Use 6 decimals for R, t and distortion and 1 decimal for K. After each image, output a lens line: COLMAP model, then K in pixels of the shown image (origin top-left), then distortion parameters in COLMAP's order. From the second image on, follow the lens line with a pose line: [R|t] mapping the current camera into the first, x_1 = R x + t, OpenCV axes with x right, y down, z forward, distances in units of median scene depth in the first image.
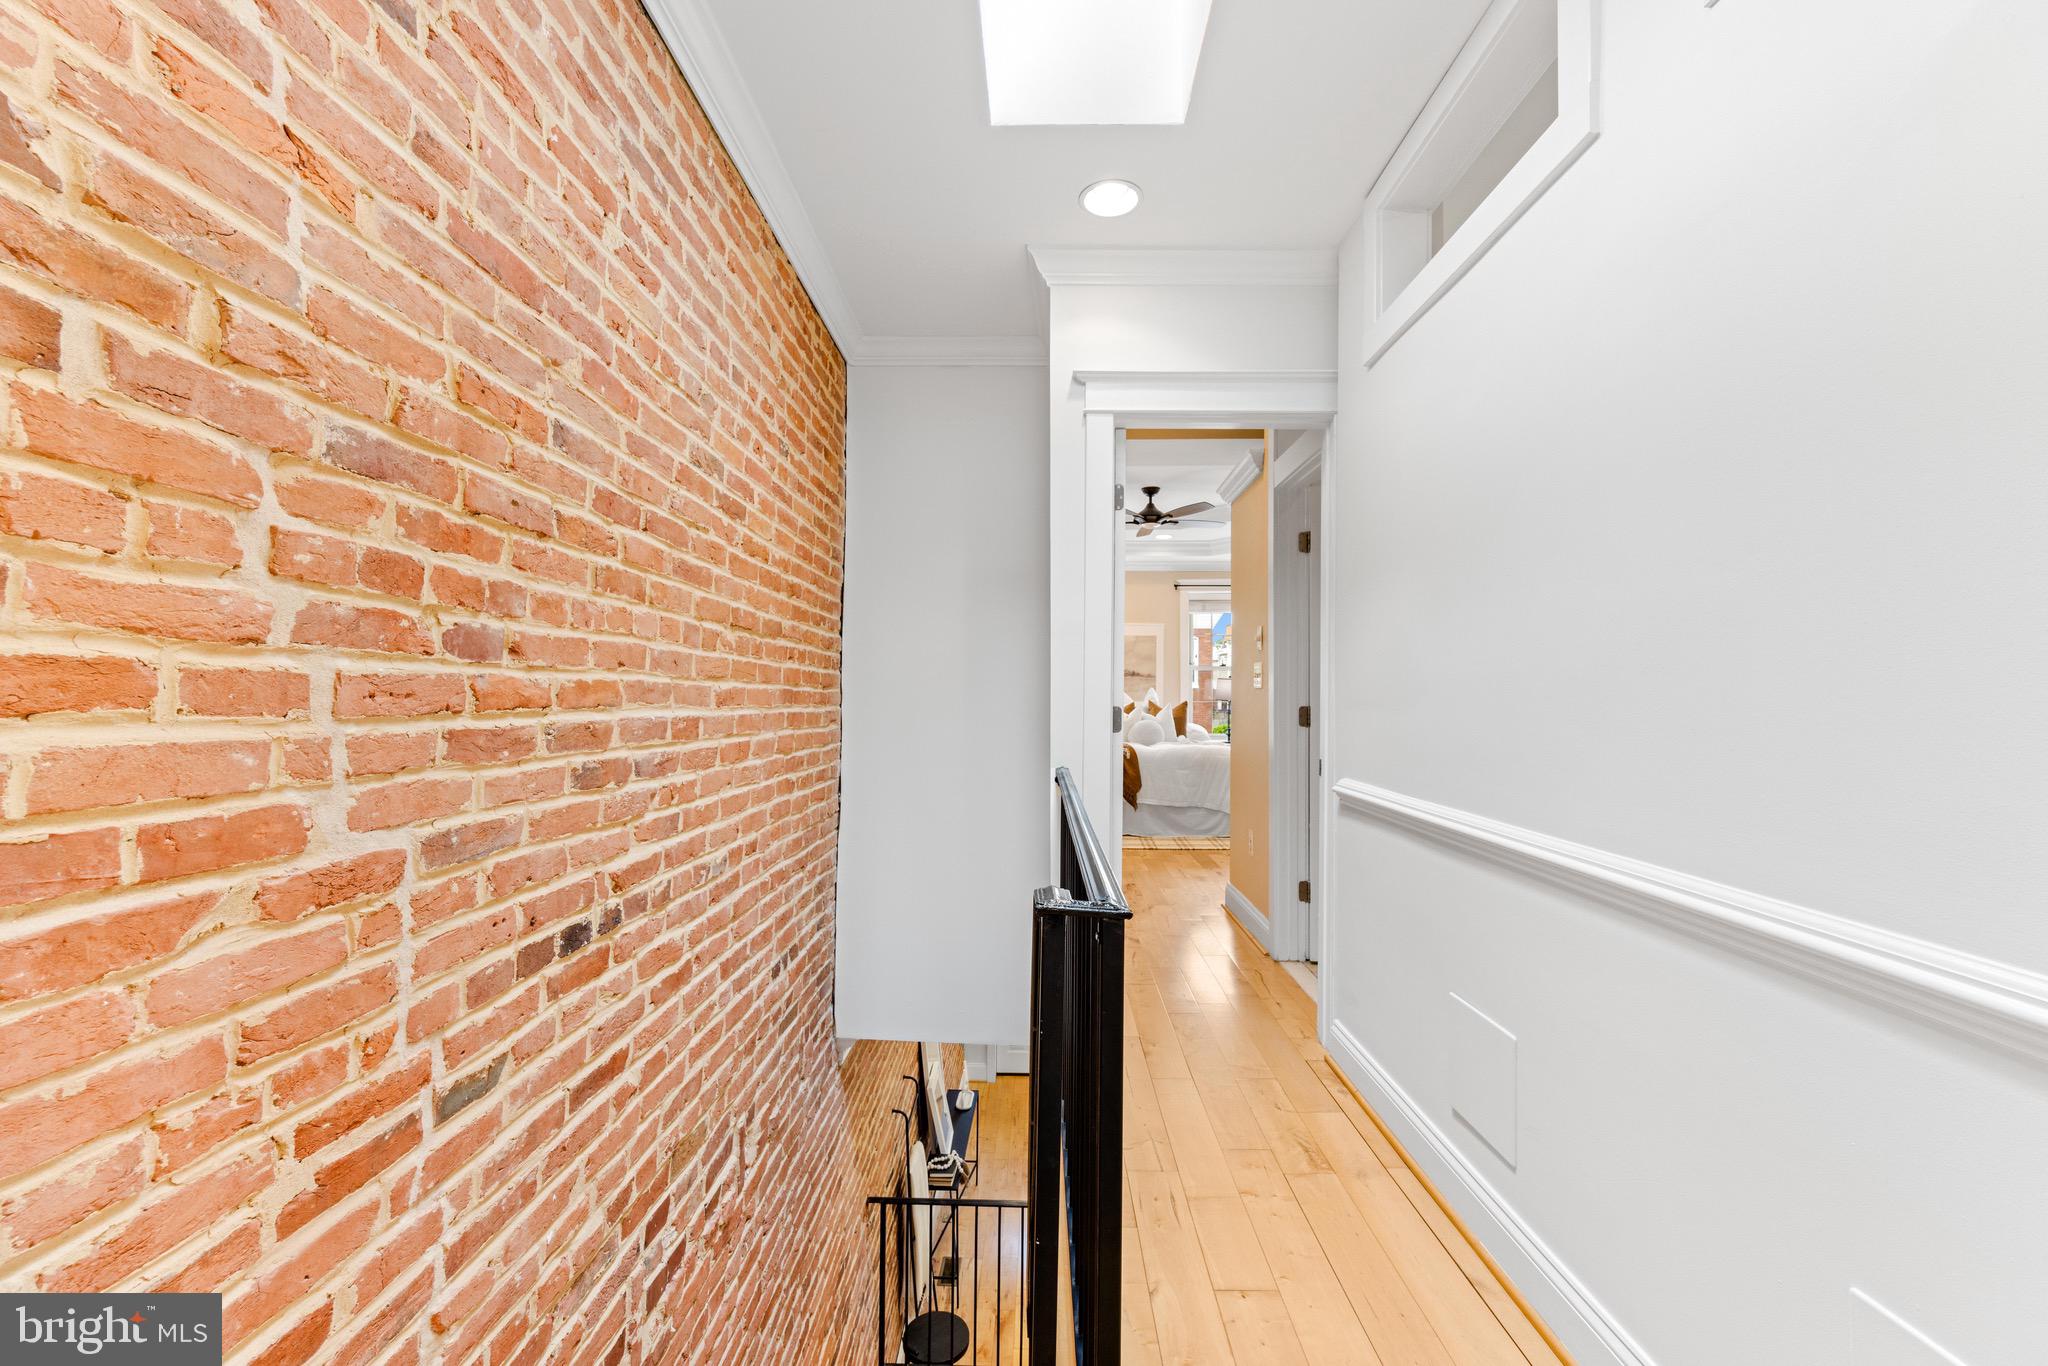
lens RADIAL K [[819.5, 0, 1022.6], [0, 819.5, 678.1], [0, 0, 1]] dist [-0.003621, 0.000167]
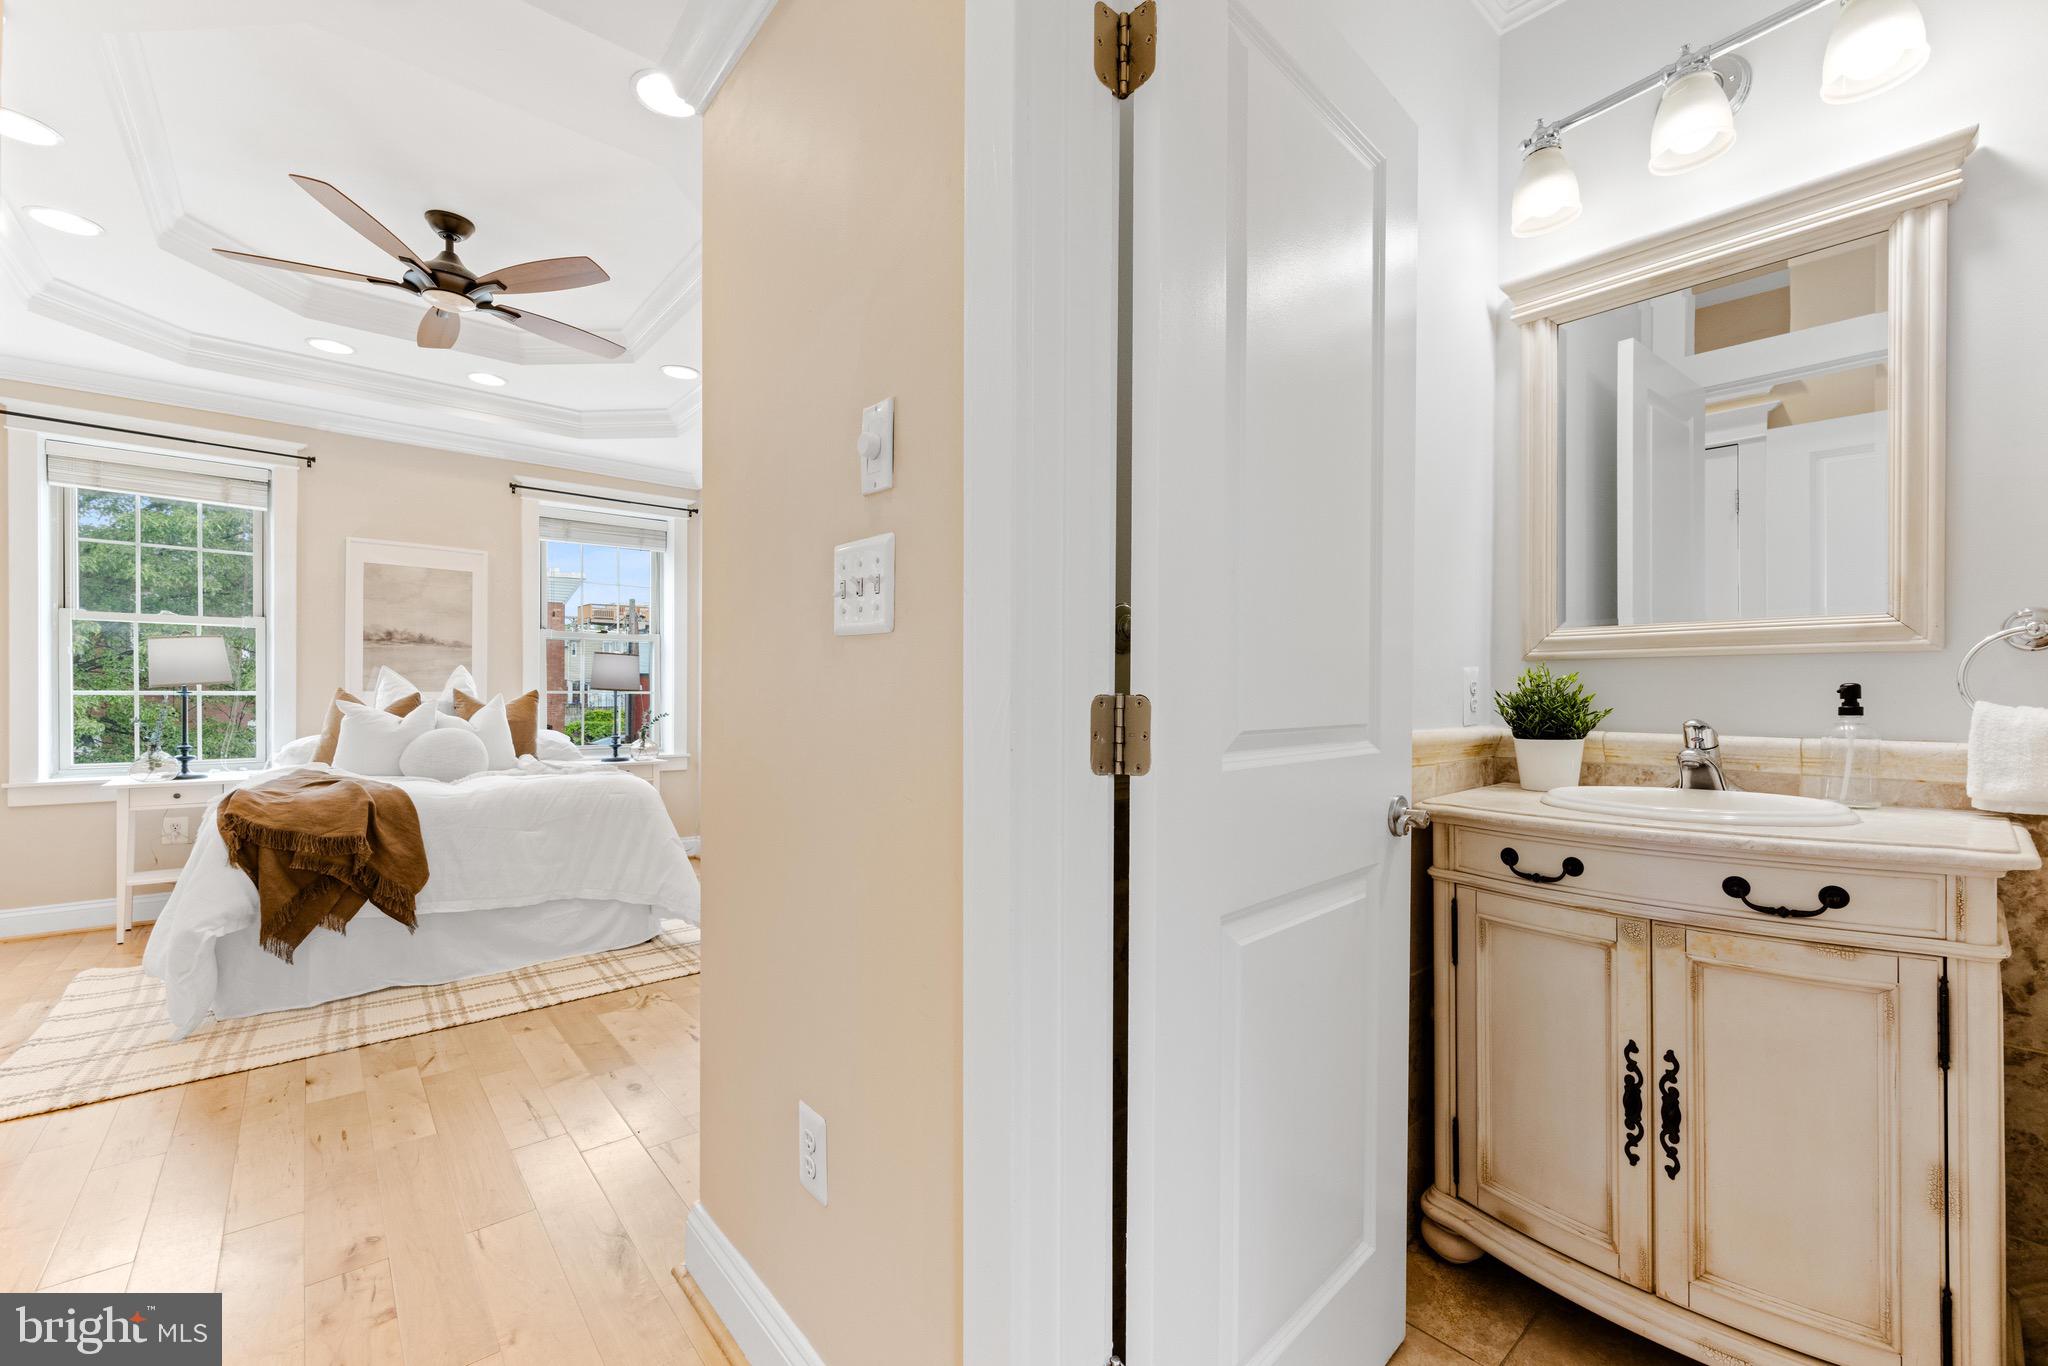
lens RADIAL K [[819.5, 0, 1018.2], [0, 819.5, 698.2], [0, 0, 1]] dist [-0.003621, 0.000167]
pose [[0.738996, -0.008953, 0.673650, 0.080017], [-0.014491, 0.999469, 0.029181, 0.014550], [-0.673554, -0.031327, 0.738474, 0.435595]]
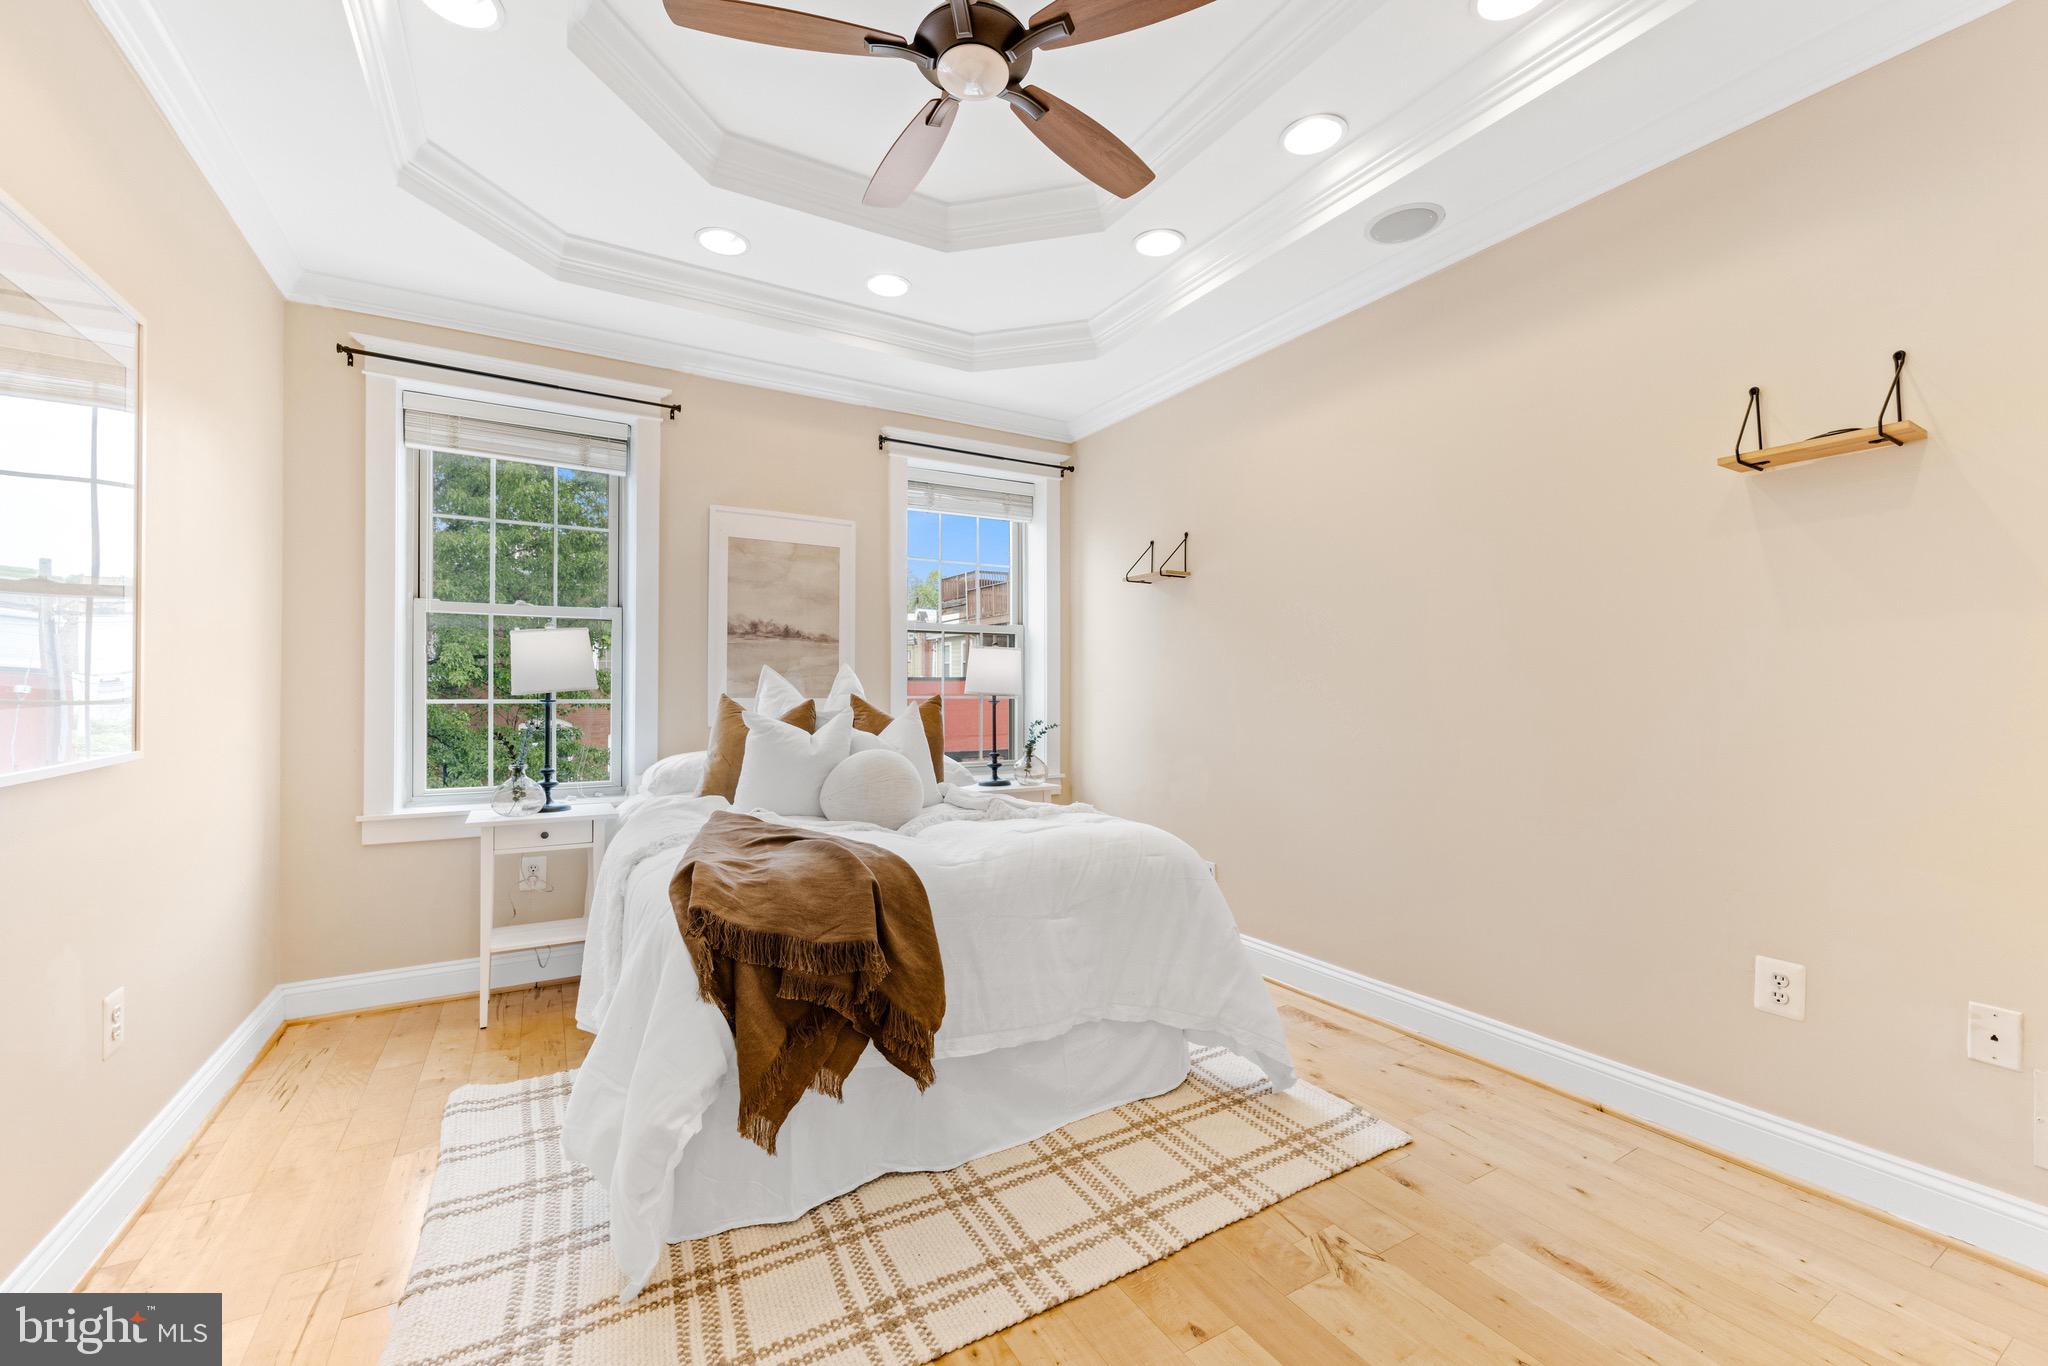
lens RADIAL K [[819.5, 0, 1027.9], [0, 819.5, 686.9], [0, 0, 1]] dist [-0.003621, 0.000167]
pose [[0.851088, -0.004214, 0.525006, 0.023268], [-0.004435, 0.999874, 0.015216, 0.019938], [-0.525005, -0.015279, 0.850962, 0.724438]]
